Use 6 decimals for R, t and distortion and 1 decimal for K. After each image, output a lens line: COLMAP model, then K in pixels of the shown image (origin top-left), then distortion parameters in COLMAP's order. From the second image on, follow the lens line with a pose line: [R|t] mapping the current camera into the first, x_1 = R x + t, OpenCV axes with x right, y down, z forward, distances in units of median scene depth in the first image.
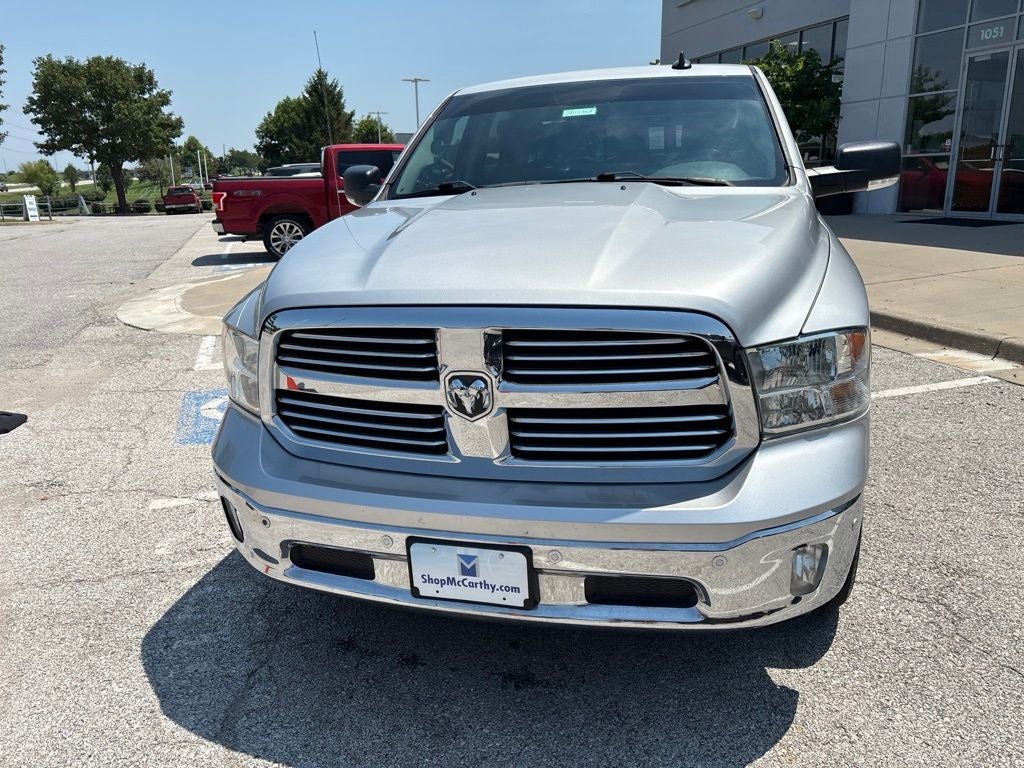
lens RADIAL K [[775.3, 0, 515.0], [0, 775.3, 385.5], [0, 0, 1]] dist [0.047928, -0.058863]
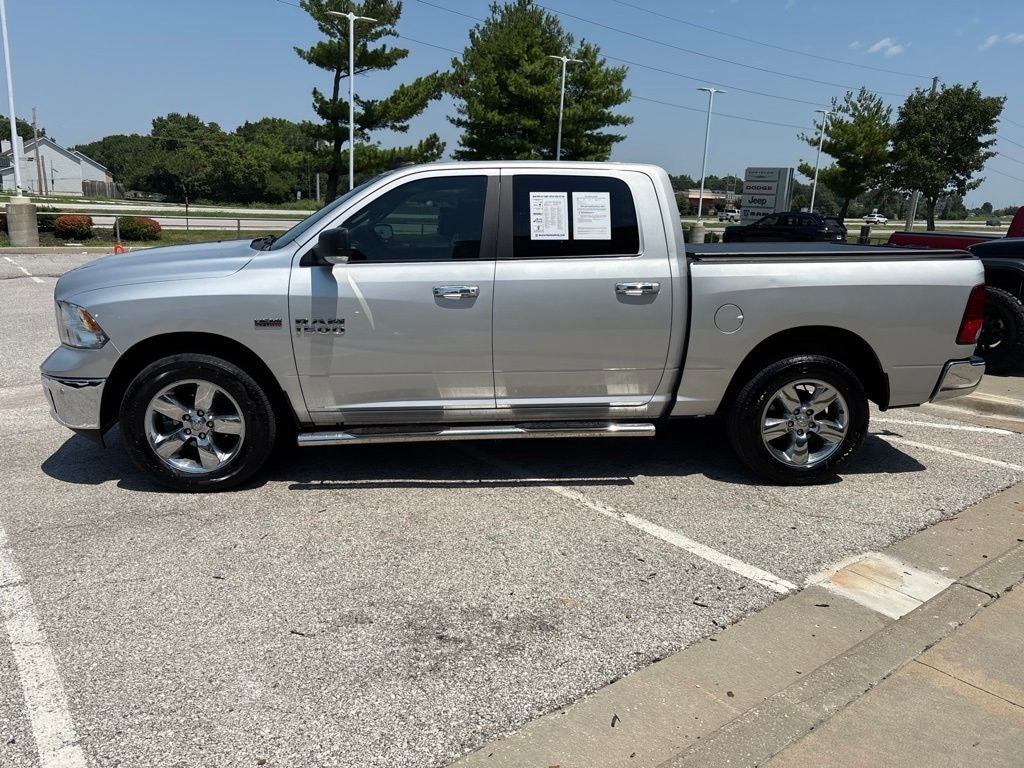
lens RADIAL K [[775.3, 0, 508.1], [0, 775.3, 380.7], [0, 0, 1]] dist [0.047928, -0.058863]
pose [[0.342450, 0.243472, -0.907441, 2.652614], [-0.291645, 0.945676, 0.143669, -0.495971], [0.893125, 0.215451, 0.394853, 1.148127]]
